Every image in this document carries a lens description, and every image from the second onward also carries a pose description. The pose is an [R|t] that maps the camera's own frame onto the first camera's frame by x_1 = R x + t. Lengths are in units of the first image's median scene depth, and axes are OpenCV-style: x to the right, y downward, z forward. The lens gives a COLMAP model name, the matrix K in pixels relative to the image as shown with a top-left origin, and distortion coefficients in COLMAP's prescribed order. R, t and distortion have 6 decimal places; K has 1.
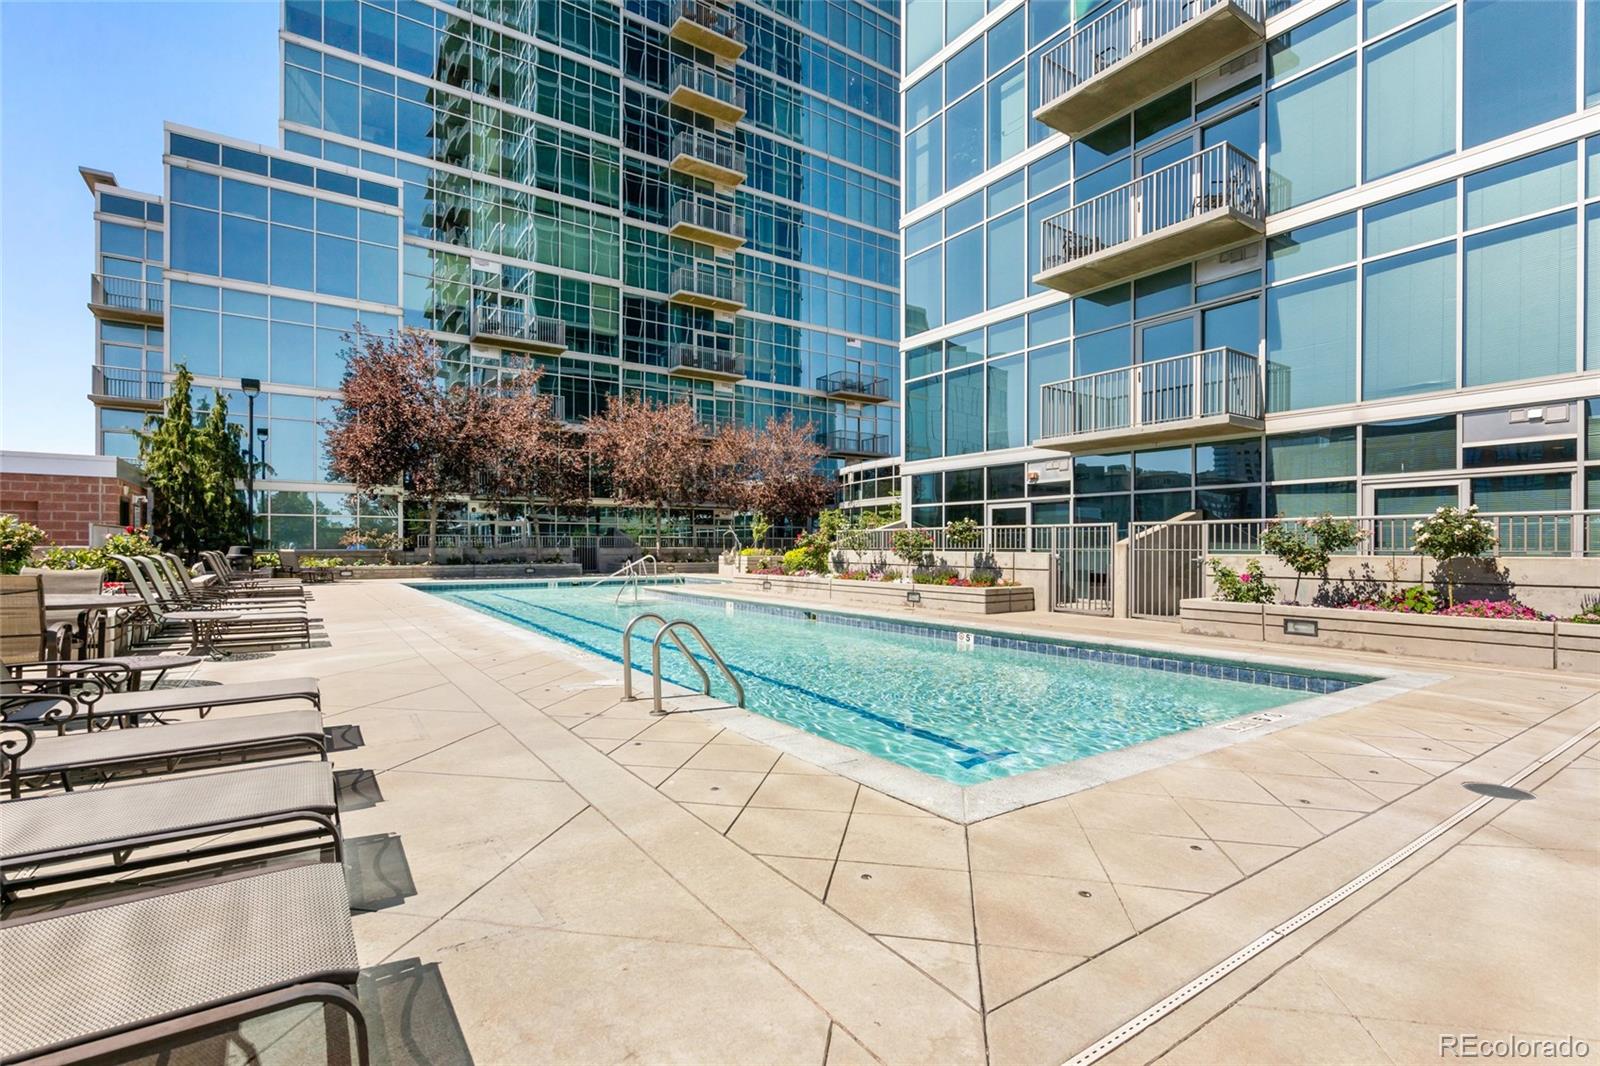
lens RADIAL K [[726.4, 0, 792.5], [0, 726.4, 543.9], [0, 0, 1]] dist [-0.002855, -0.000049]
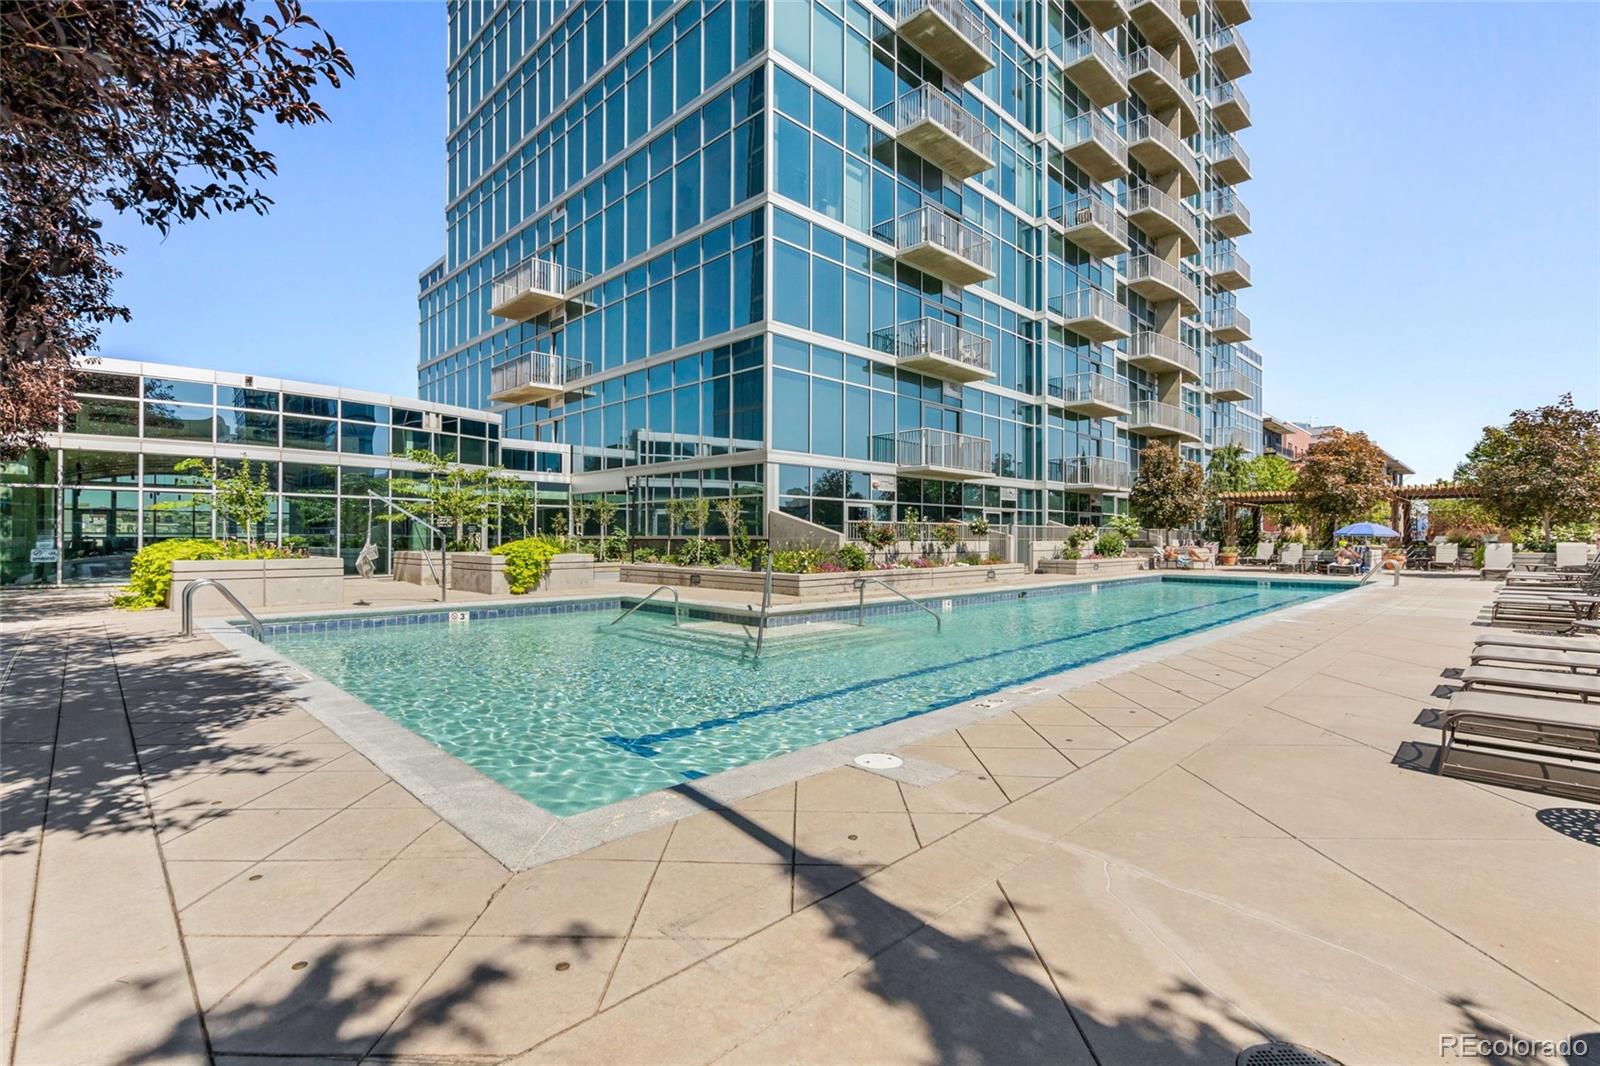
lens RADIAL K [[726.4, 0, 799.1], [0, 726.4, 528.8], [0, 0, 1]] dist [-0.002855, -0.000049]
pose [[-0.194673, 0.006031, 0.980850, -0.576086], [-0.005055, 0.999962, -0.007152, -0.000488], [-0.980855, -0.006350, -0.194635, 0.839582]]
